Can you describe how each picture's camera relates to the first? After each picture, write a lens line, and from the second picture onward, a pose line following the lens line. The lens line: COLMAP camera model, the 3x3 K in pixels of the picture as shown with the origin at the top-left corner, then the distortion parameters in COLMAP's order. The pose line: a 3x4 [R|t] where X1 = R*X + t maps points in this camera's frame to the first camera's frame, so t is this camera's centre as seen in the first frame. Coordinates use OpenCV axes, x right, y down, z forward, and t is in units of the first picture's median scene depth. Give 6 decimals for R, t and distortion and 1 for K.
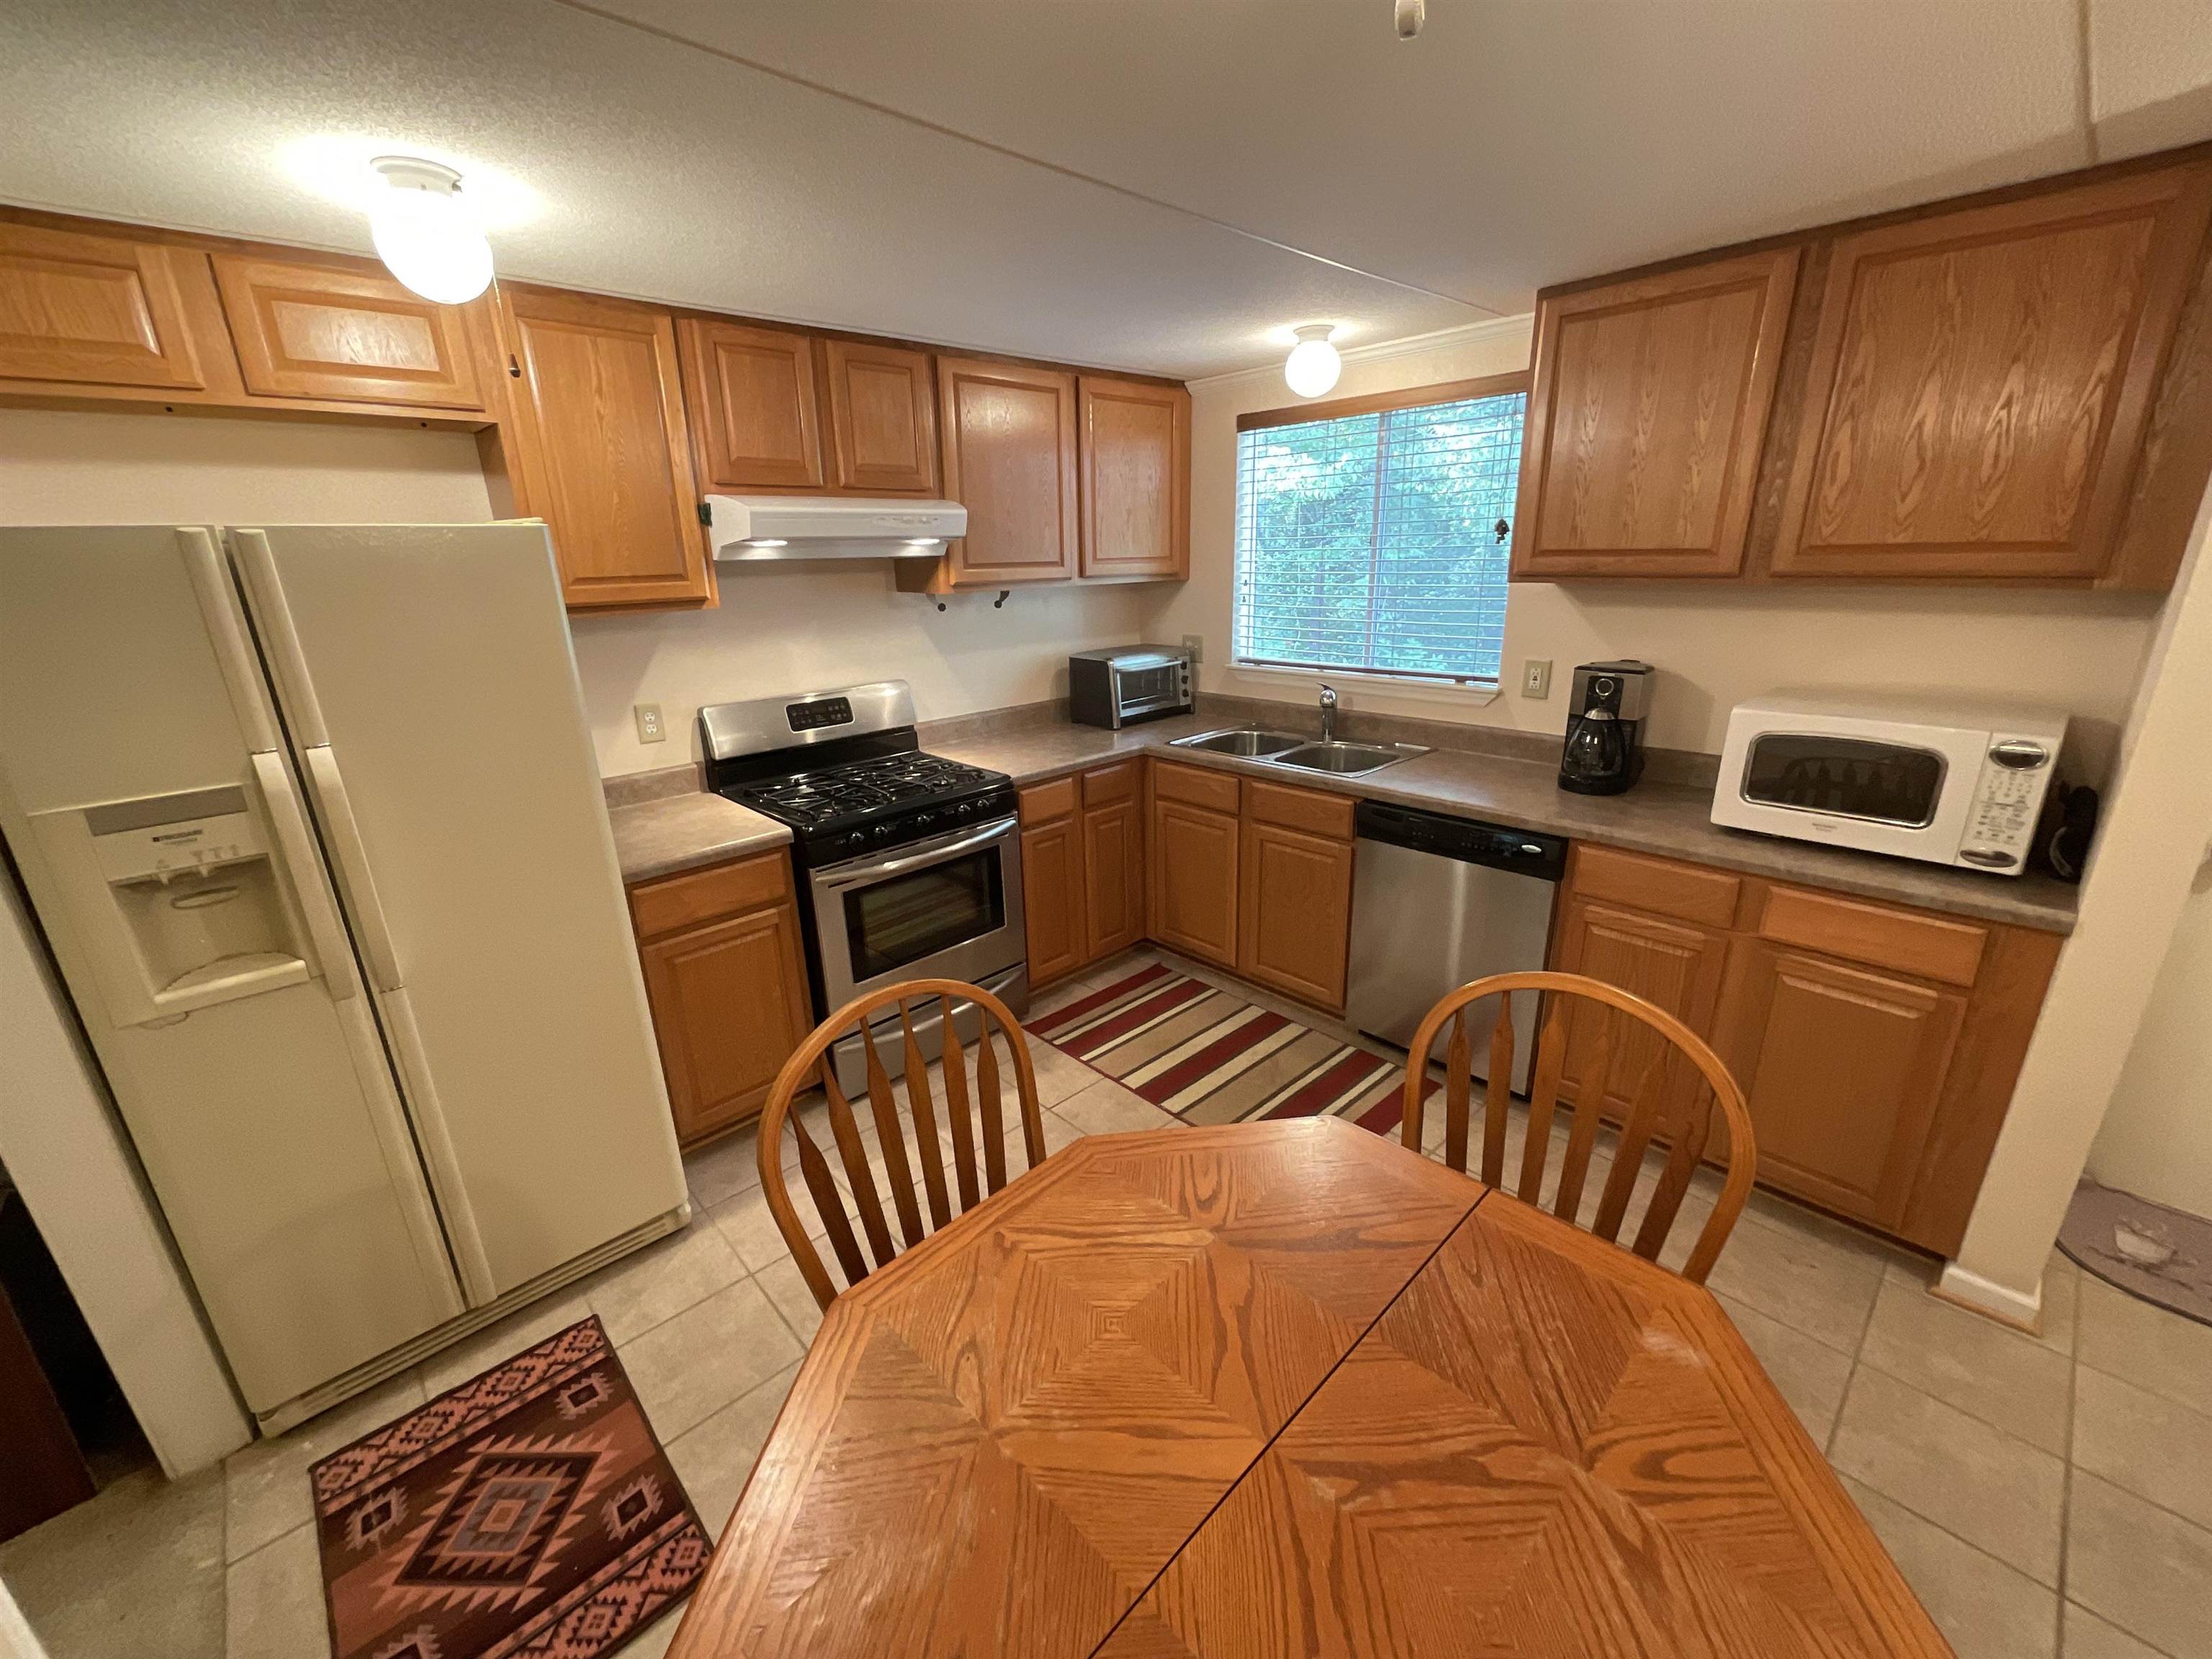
lens RADIAL K [[886.6, 0, 1108.9], [0, 886.6, 832.7], [0, 0, 1]] dist [-0.001018, 0.000512]
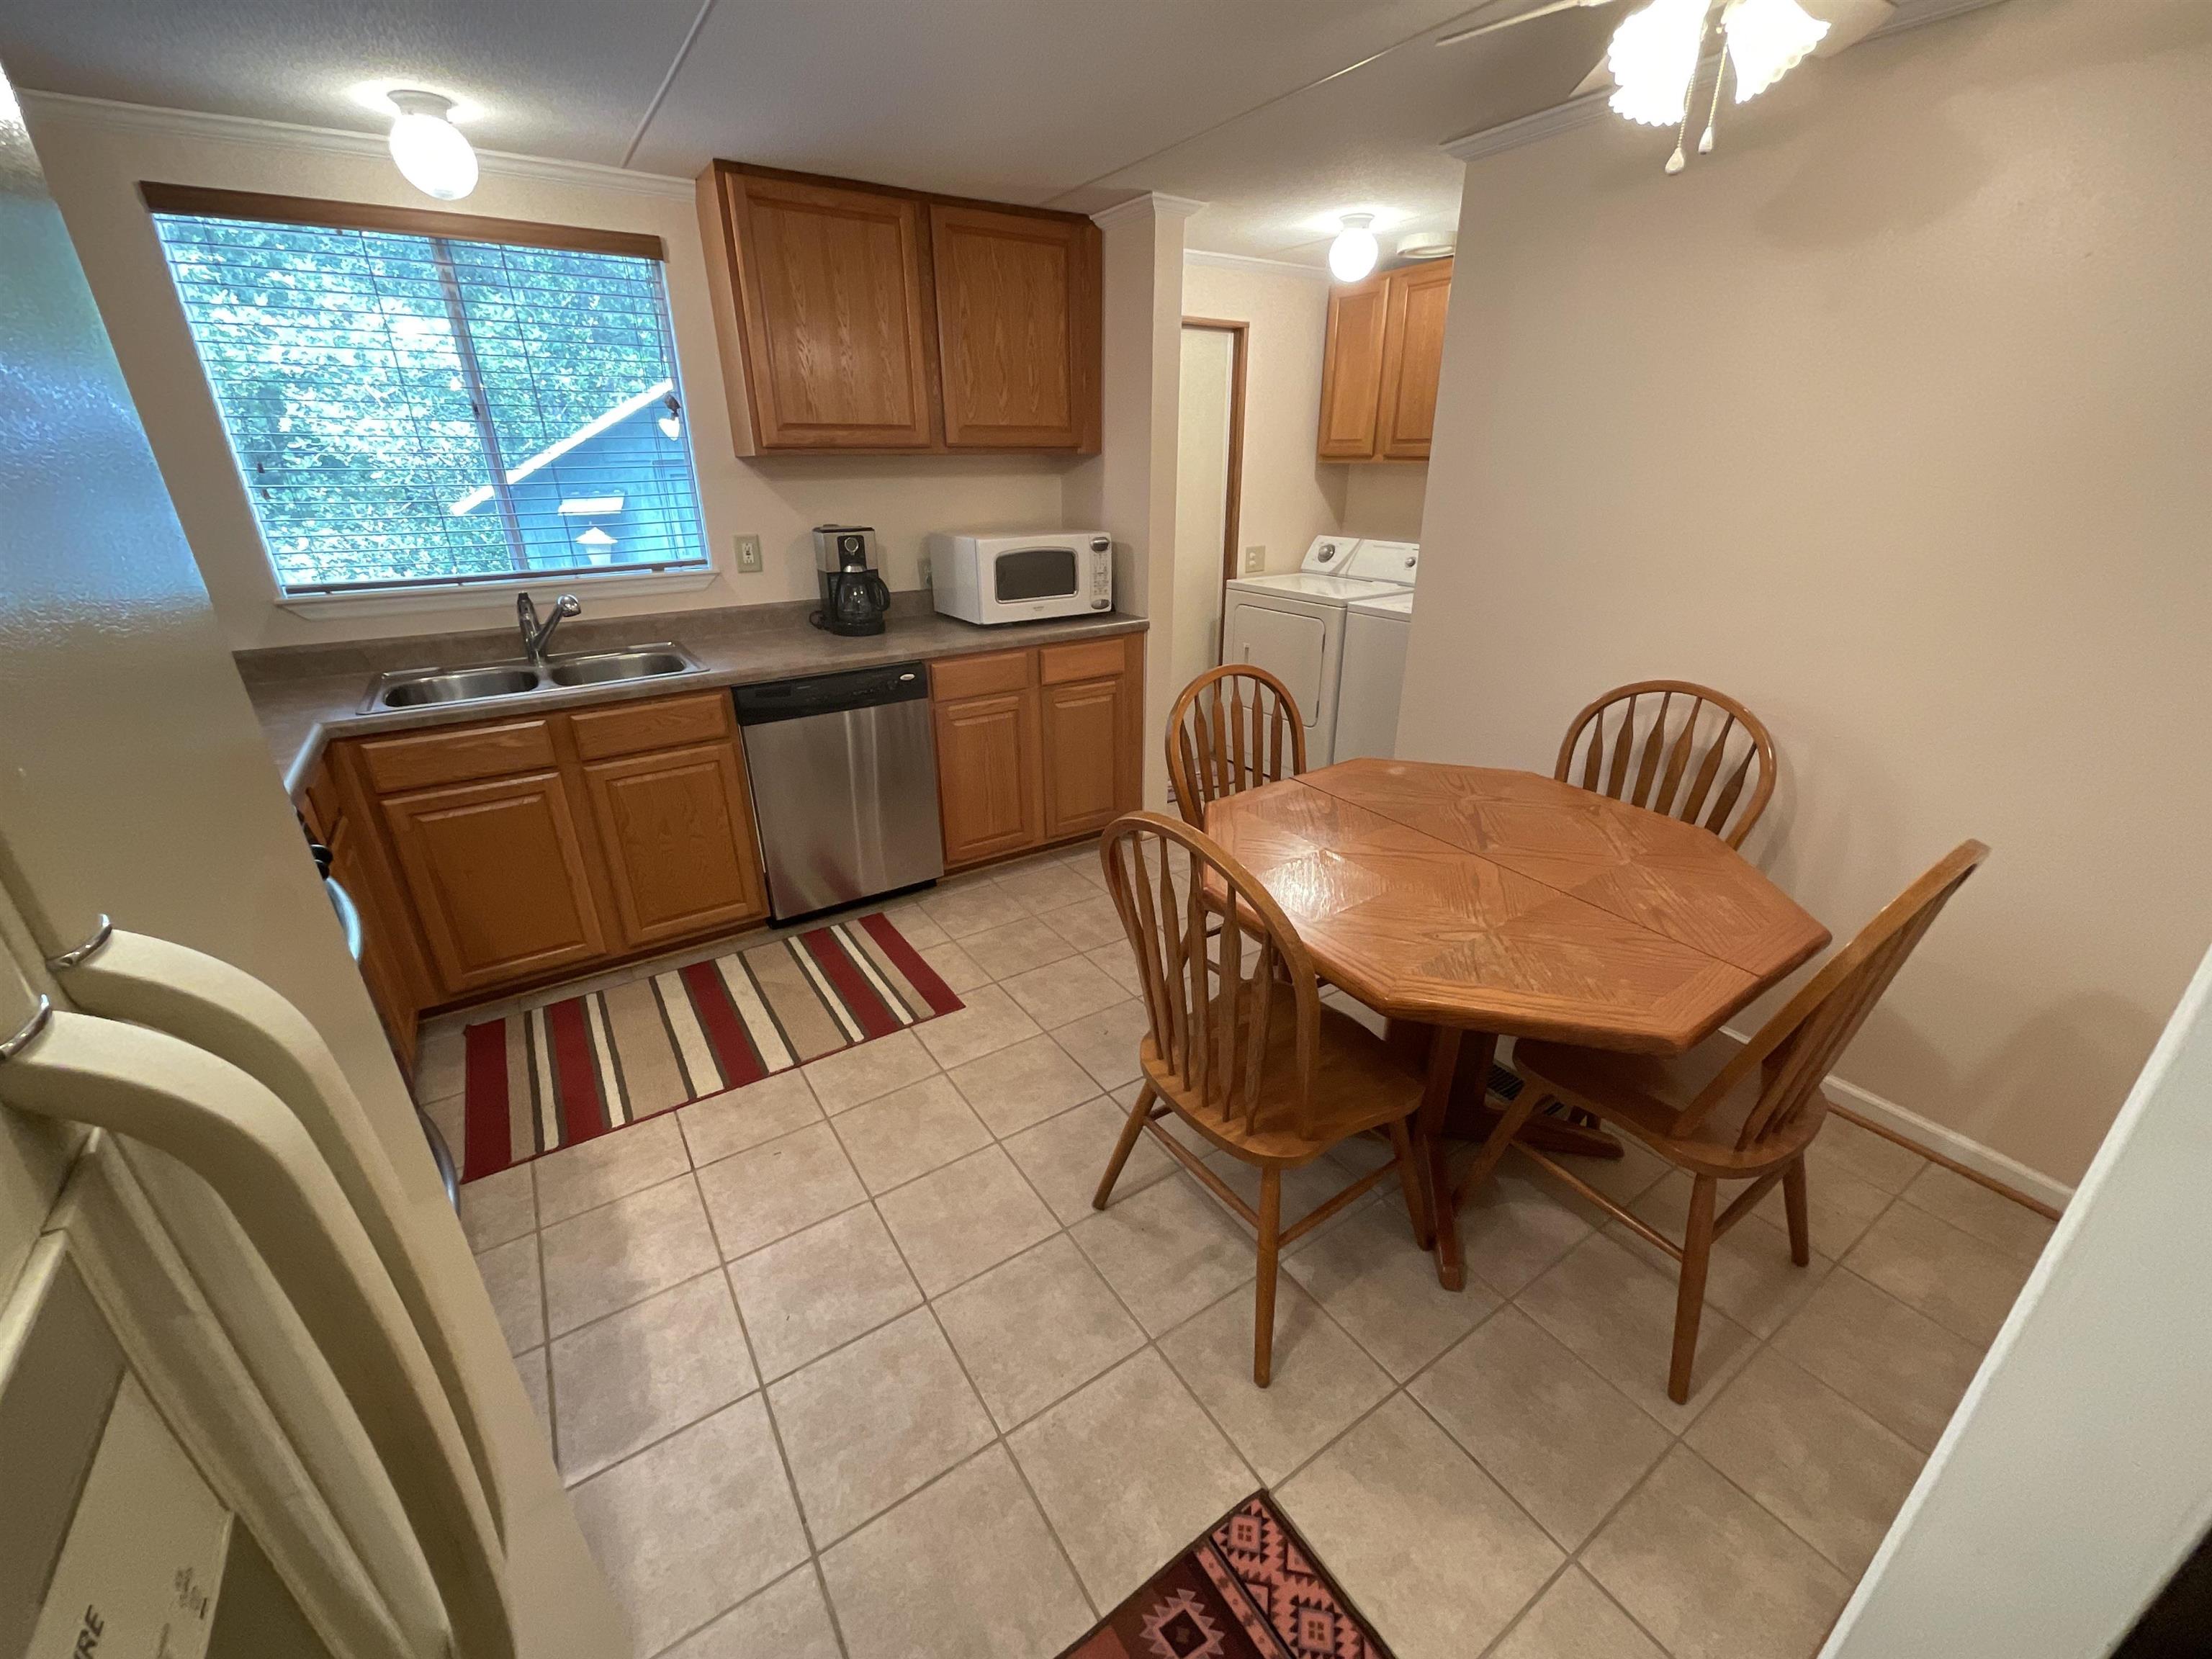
lens RADIAL K [[885.7, 0, 1106.0], [0, 885.7, 829.5], [0, 0, 1]] dist [-0.000640, 0.000759]
pose [[0.170189, -0.358506, 0.917883, -0.667999], [0.302895, 0.905408, 0.297473, -0.071604], [-0.937705, 0.227395, 0.262681, 0.472836]]
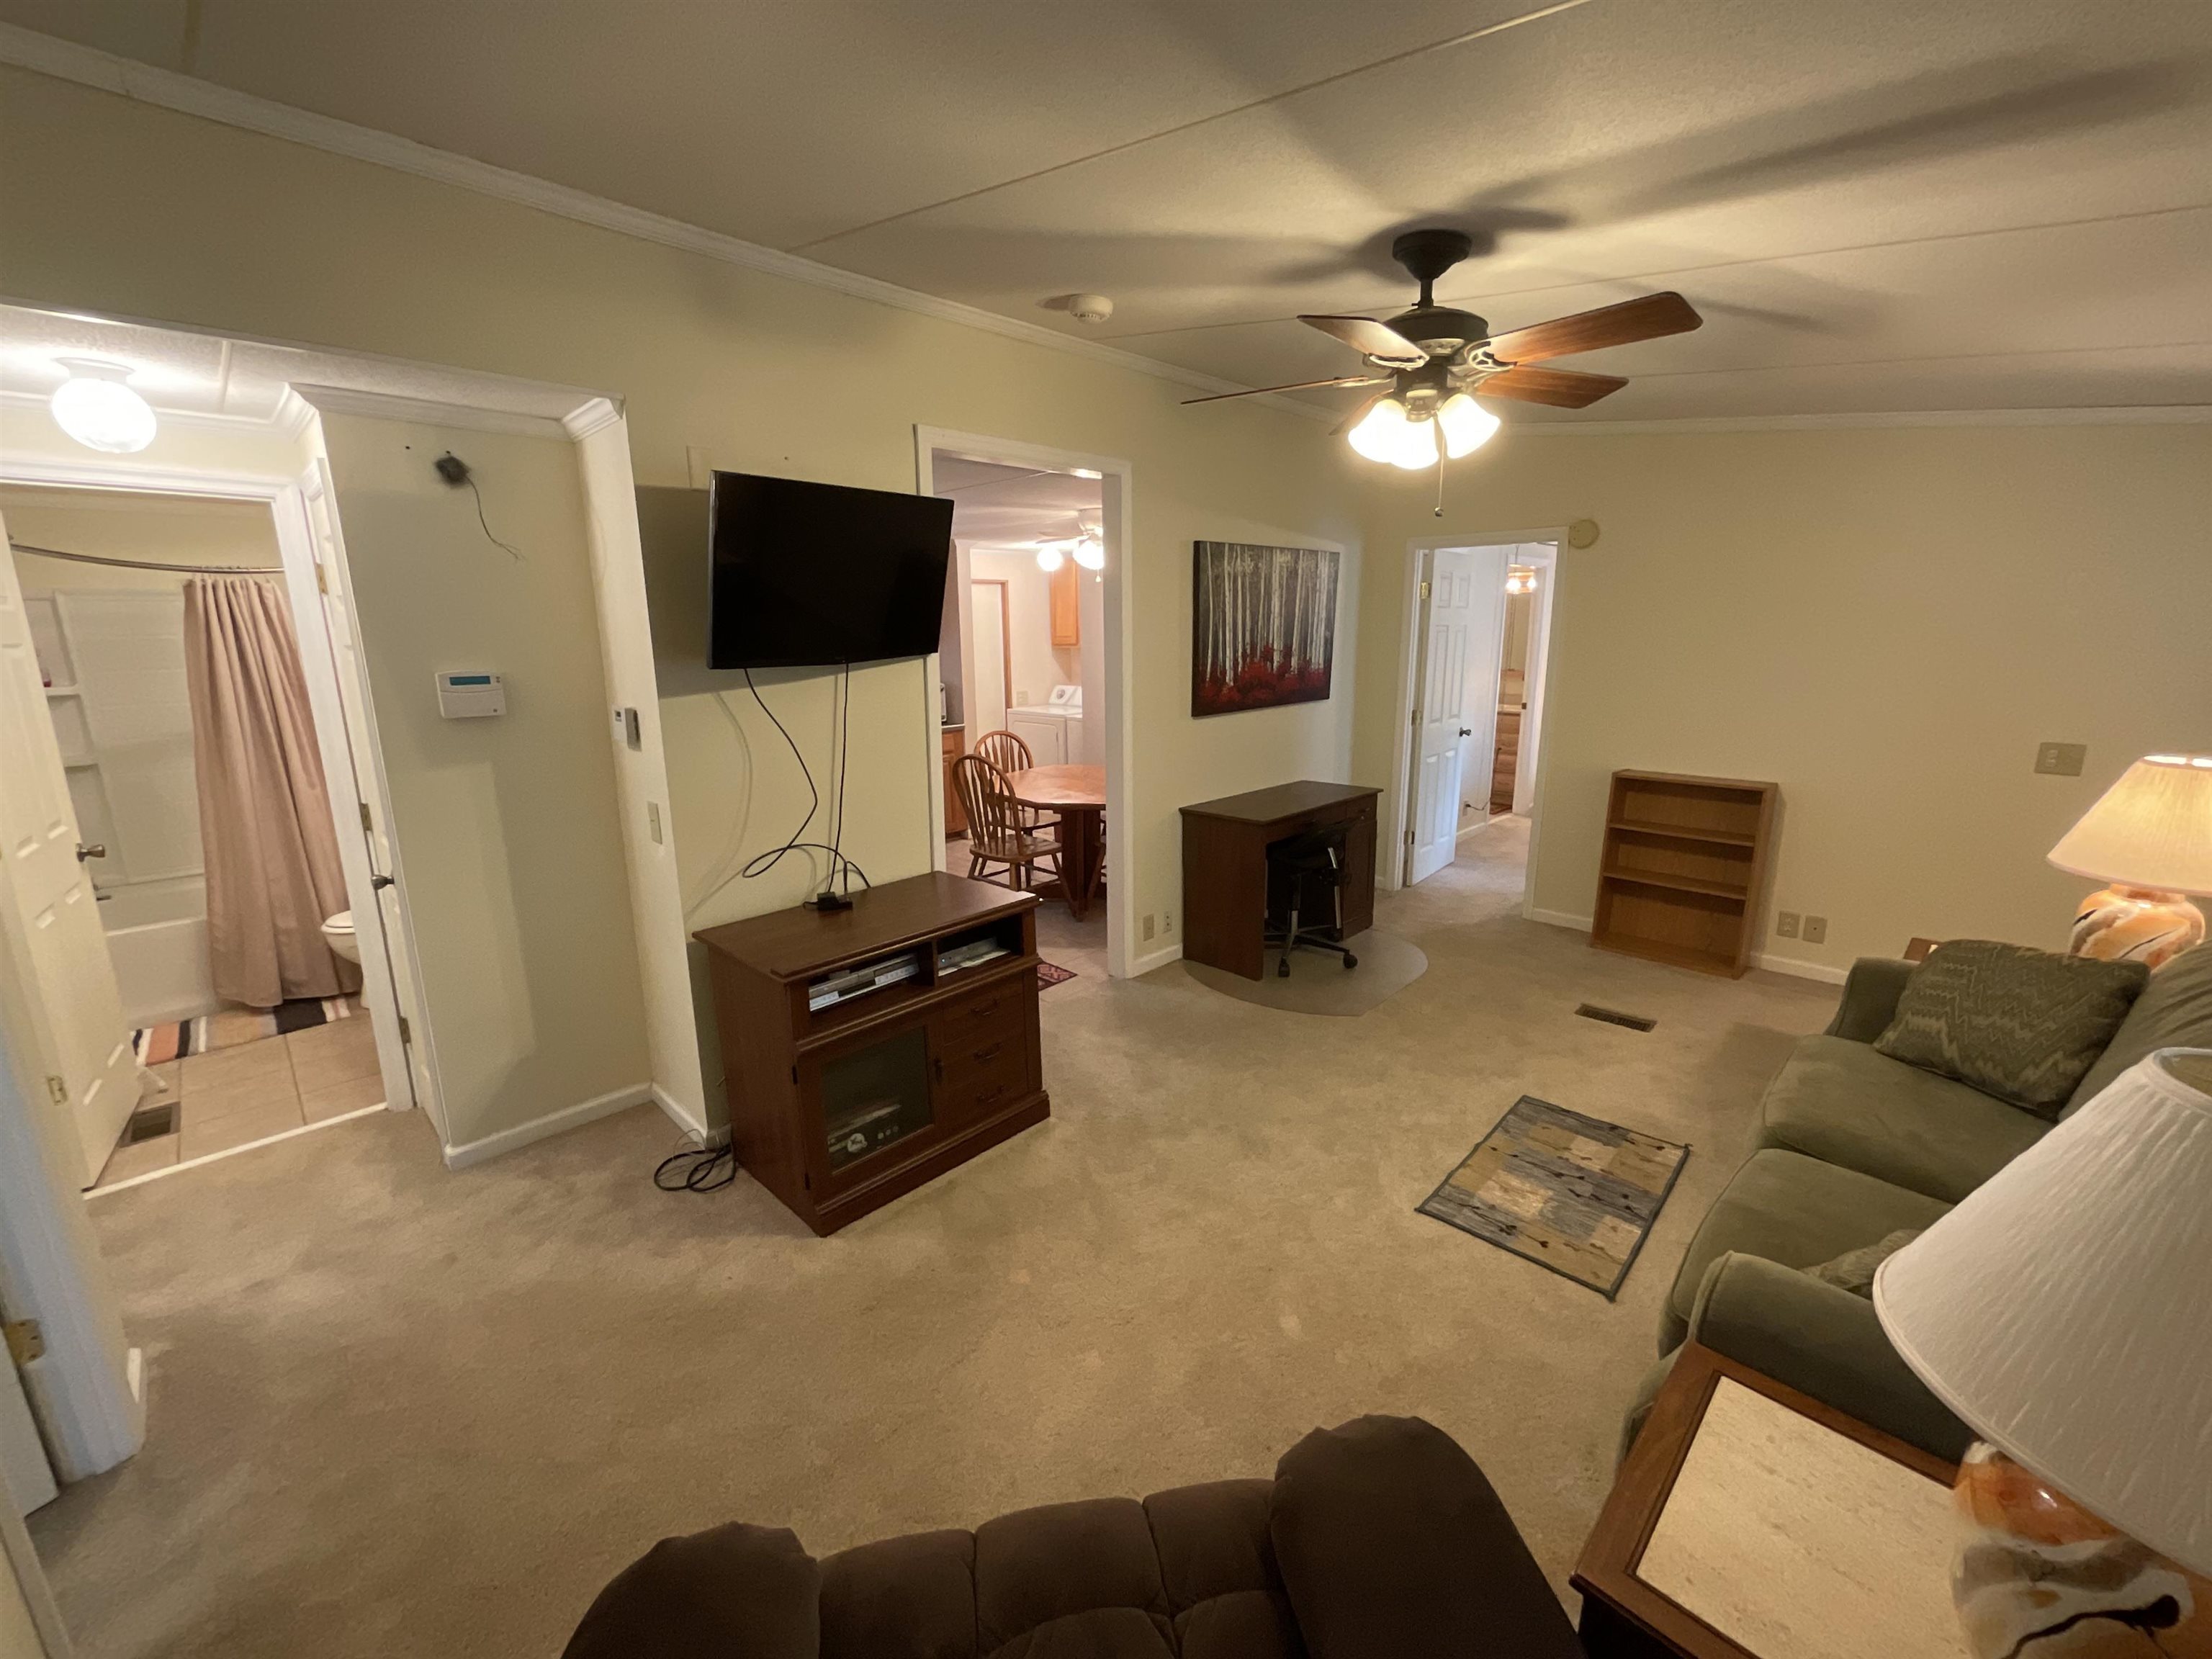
lens RADIAL K [[886.6, 0, 1108.9], [0, 886.6, 832.7], [0, 0, 1]] dist [-0.001018, 0.000512]
pose [[-0.036054, -0.198548, 0.979428, -2.112136], [0.318824, 0.926565, 0.199568, -0.032421], [-0.947128, 0.319461, 0.029895, 0.291468]]
